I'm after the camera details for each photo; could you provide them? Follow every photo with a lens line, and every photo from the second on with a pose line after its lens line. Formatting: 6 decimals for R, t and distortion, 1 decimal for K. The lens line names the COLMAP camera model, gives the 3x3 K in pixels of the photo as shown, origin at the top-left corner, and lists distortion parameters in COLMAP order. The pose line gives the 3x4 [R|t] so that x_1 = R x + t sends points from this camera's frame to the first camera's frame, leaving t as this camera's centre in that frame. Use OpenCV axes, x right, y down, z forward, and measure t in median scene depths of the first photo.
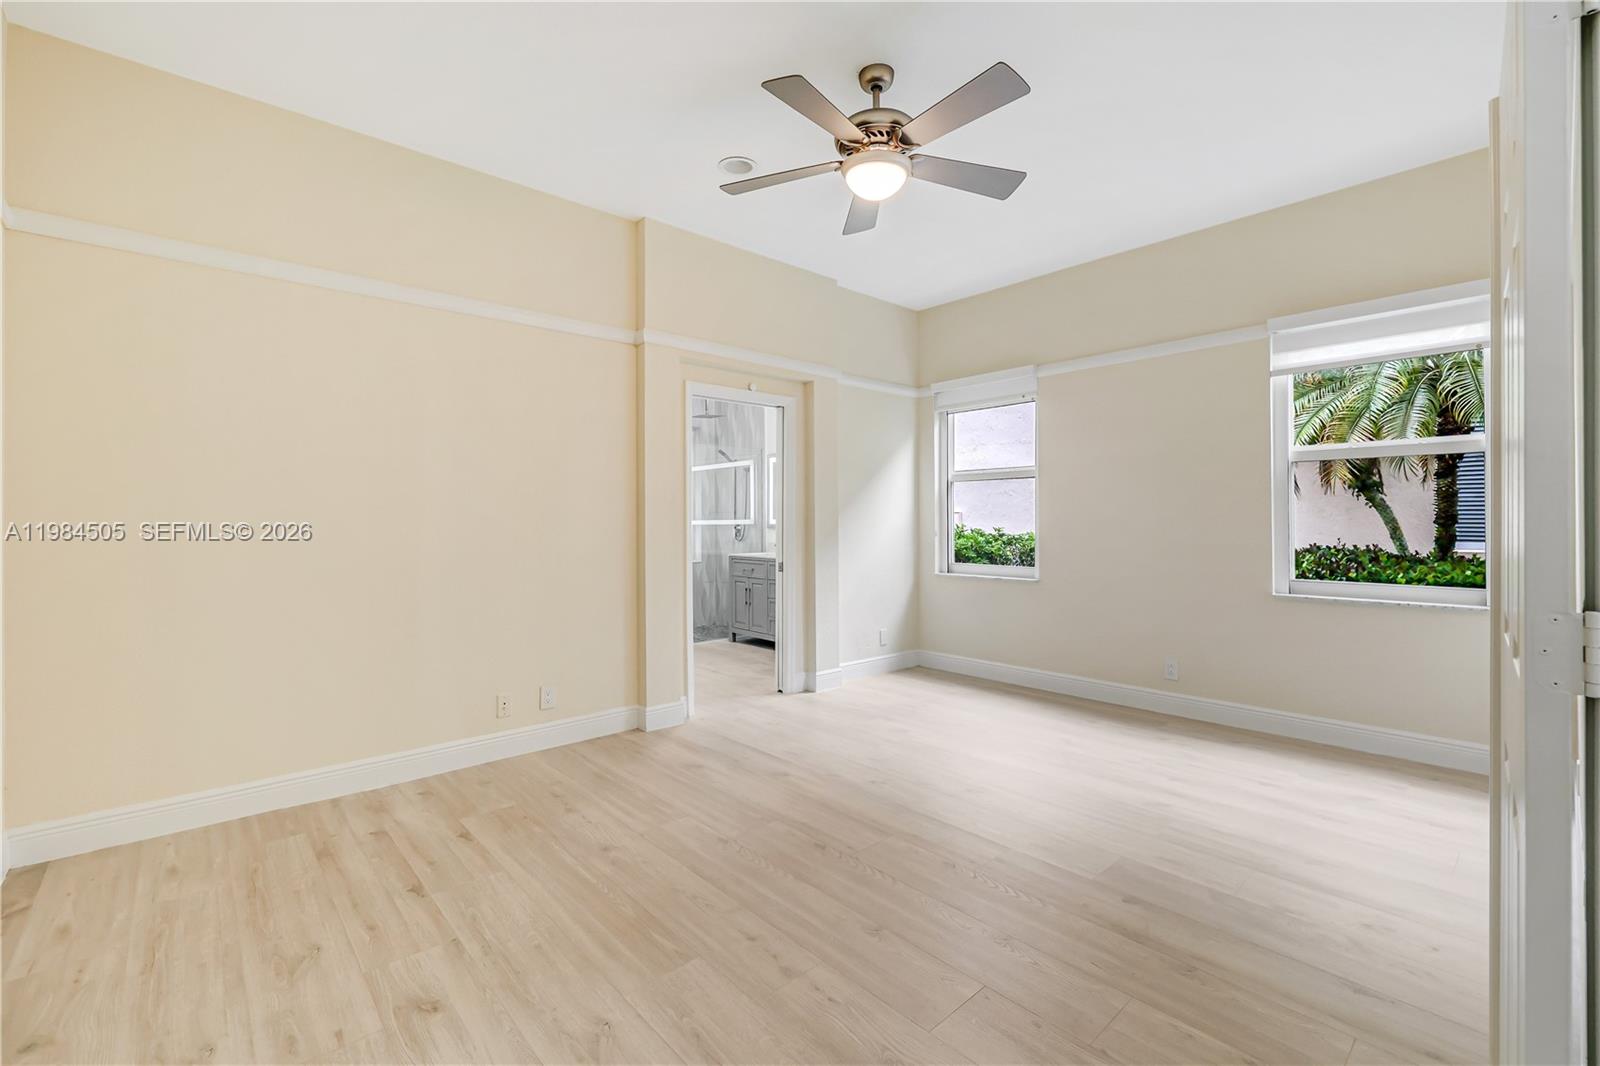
lens RADIAL K [[680.2, 0, 772.4], [0, 680.2, 519.1], [0, 0, 1]] dist [0.001446, -0.000382]
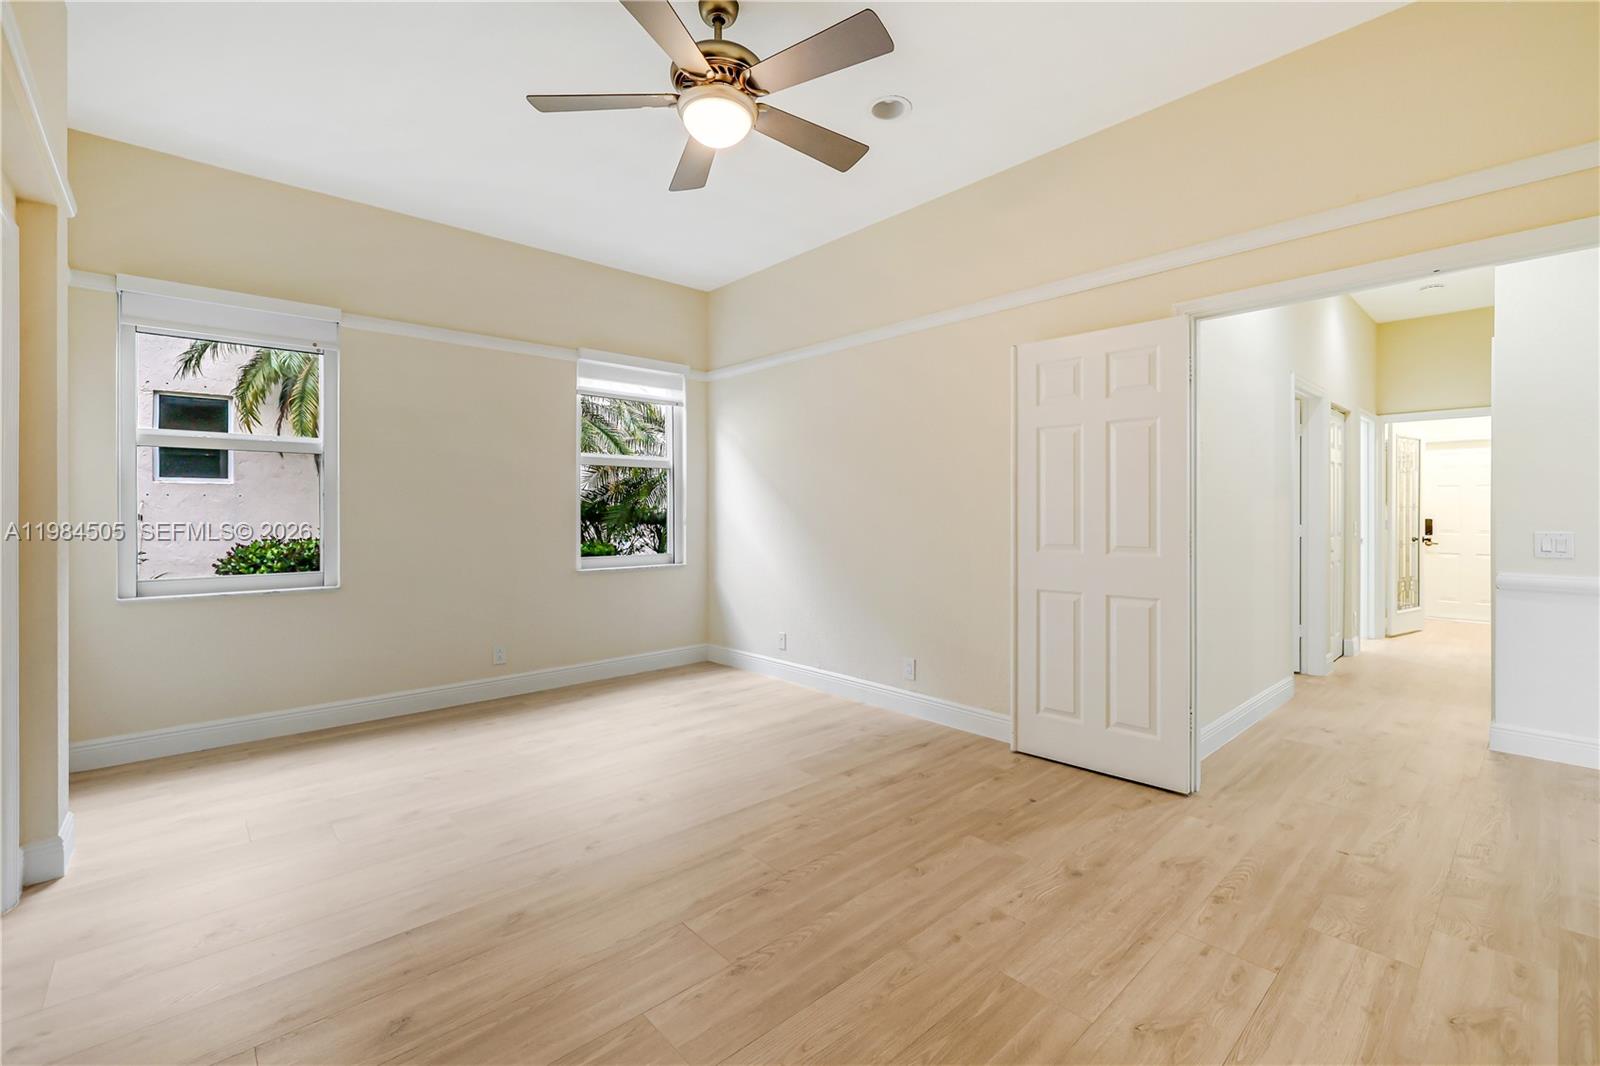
lens RADIAL K [[680.2, 0, 789.8], [0, 680.2, 510.7], [0, 0, 1]] dist [0.001446, -0.000382]
pose [[-0.009643, 0.003871, 0.999946, -0.717446], [-0.003277, 0.999987, -0.003903, 0.007623], [-0.999948, -0.003315, -0.009630, 0.894267]]
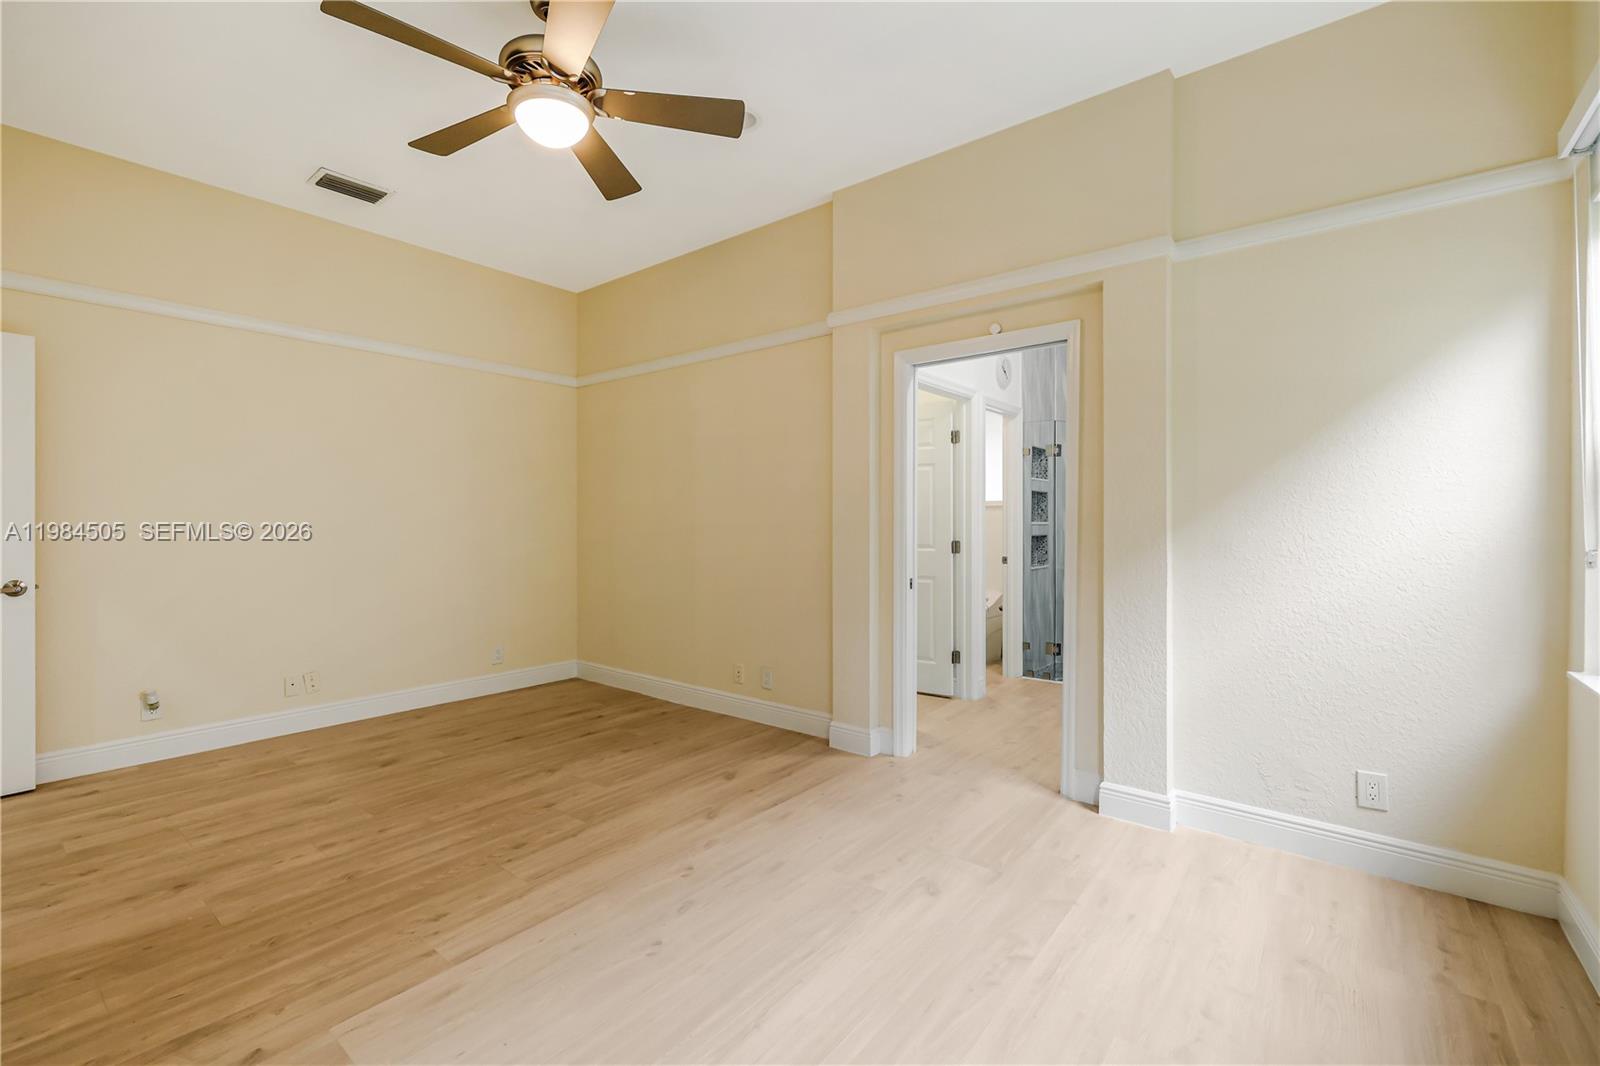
lens RADIAL K [[680.2, 0, 802.8], [0, 680.2, 537.2], [0, 0, 1]] dist [0.001446, -0.000382]
pose [[0.188043, 0.023005, -0.981891, 1.035527], [0.001561, 0.999717, 0.023722, 0.000568], [0.982160, -0.005994, 0.187954, 1.125463]]
